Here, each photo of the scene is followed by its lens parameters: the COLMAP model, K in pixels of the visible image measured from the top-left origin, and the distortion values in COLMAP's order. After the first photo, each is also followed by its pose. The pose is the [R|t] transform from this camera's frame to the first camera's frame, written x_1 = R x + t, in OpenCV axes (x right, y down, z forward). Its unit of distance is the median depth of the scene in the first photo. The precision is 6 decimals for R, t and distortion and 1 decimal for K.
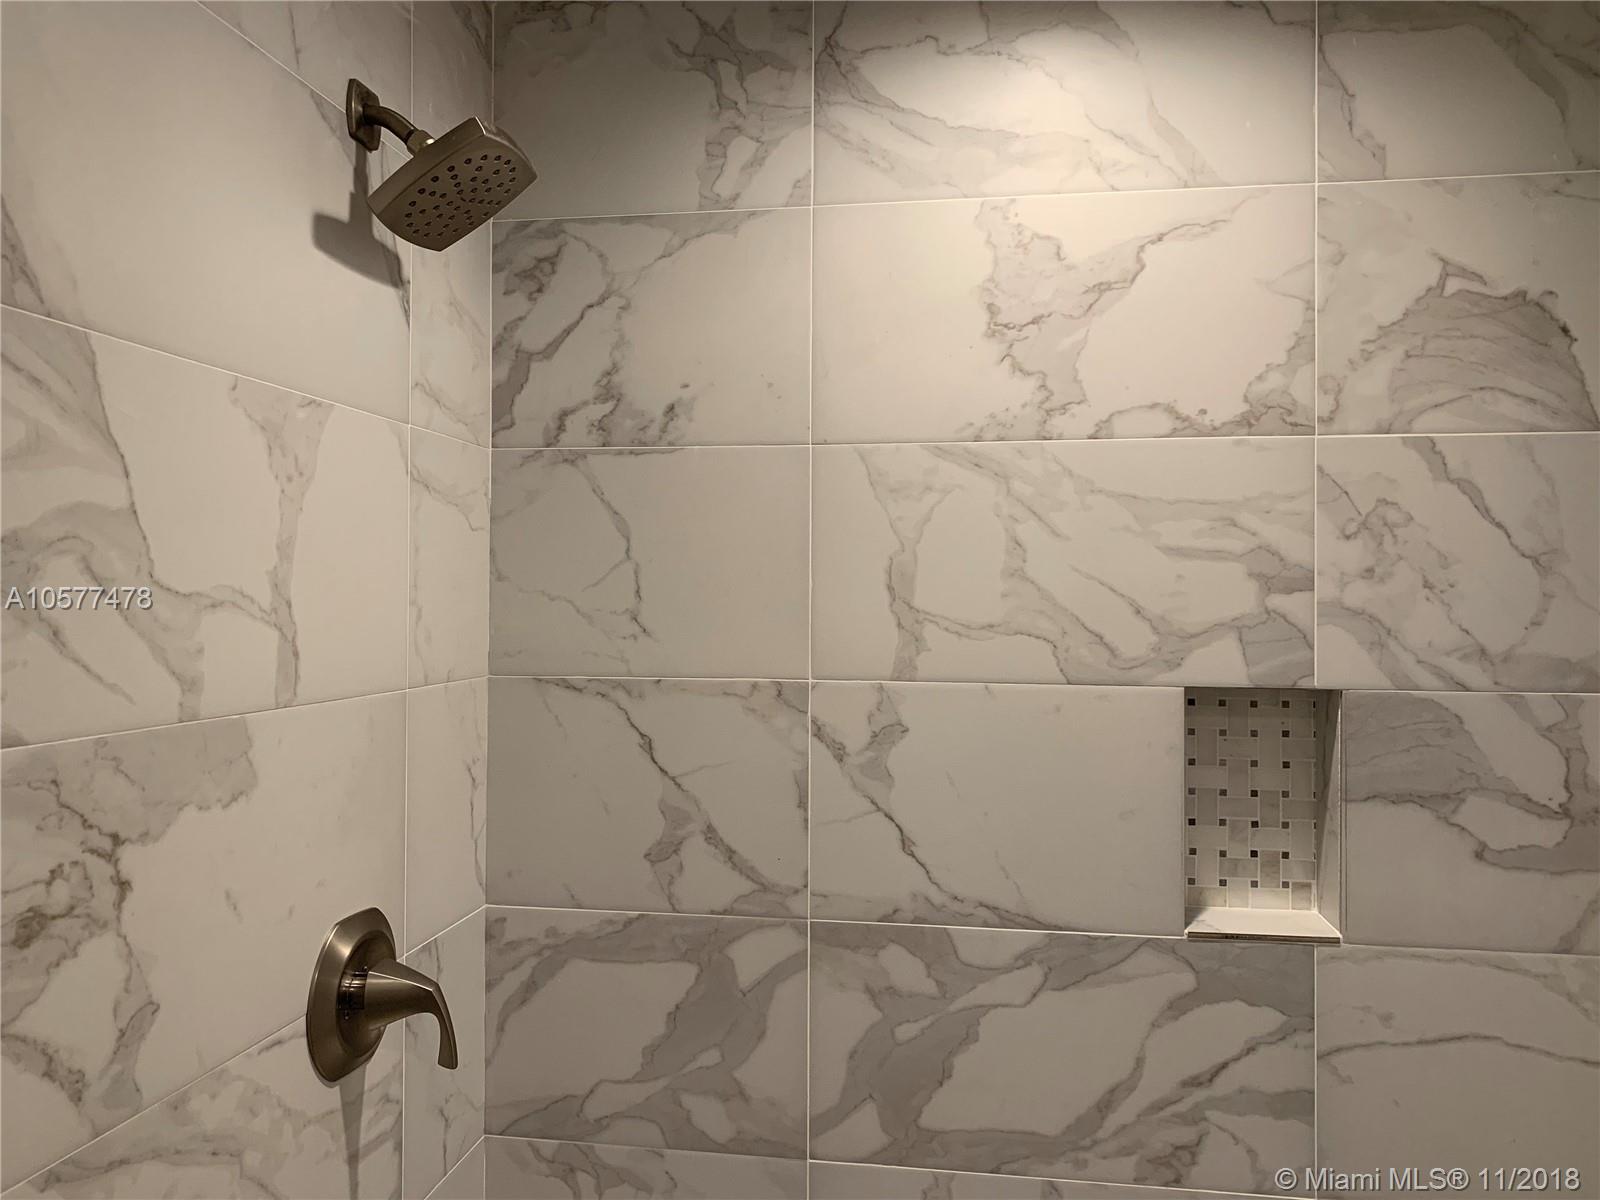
lens RADIAL K [[1226.0, 0, 798.7], [0, 1226.0, 592.9], [0, 0, 1]] dist [0.023544, -0.026633]
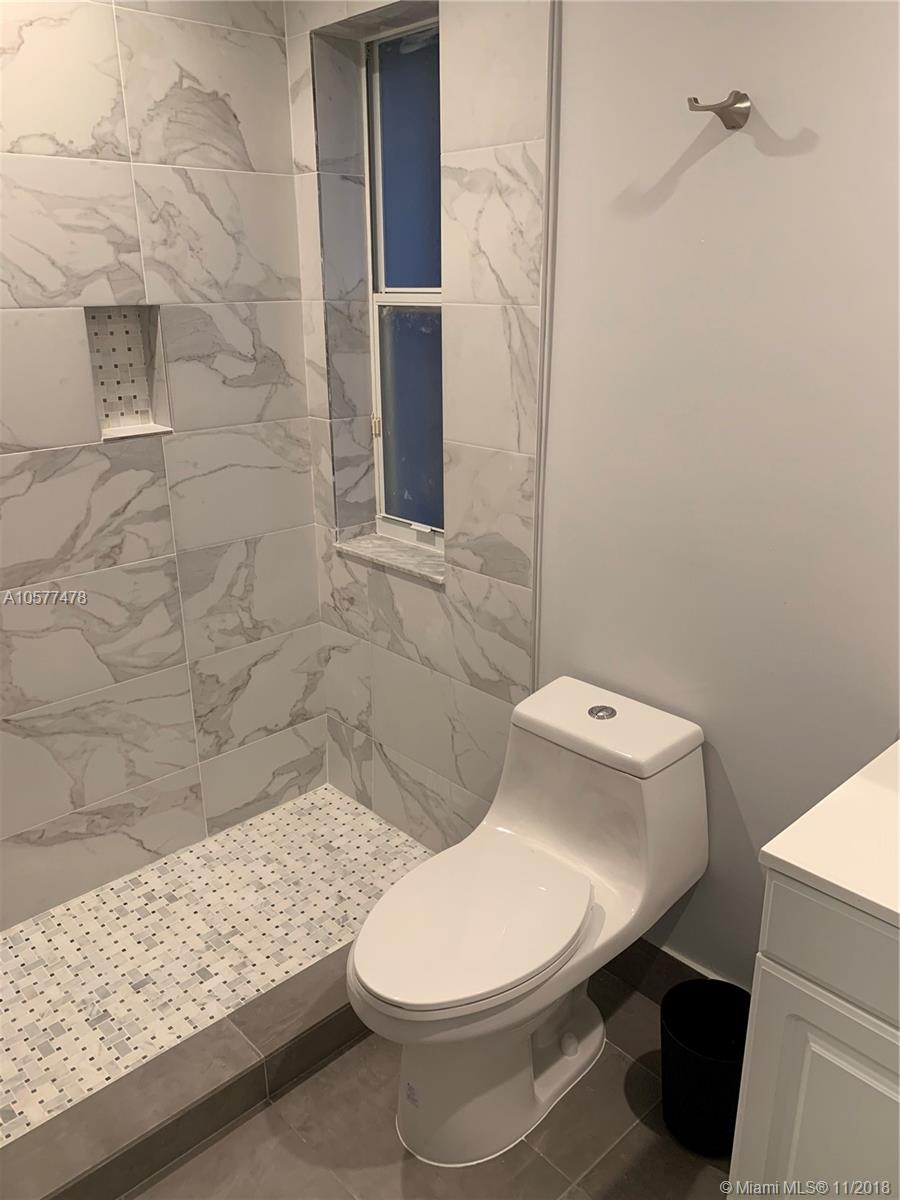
lens RADIAL K [[919.5, 0, 450.5], [0, 919.5, 596.2], [0, 0, 1]] dist [0.023544, -0.026633]
pose [[0.620244, -0.267704, 0.737314, -0.486483], [0.006536, 0.941692, 0.336412, 0.023315], [-0.784381, -0.203838, 0.585829, -0.333692]]
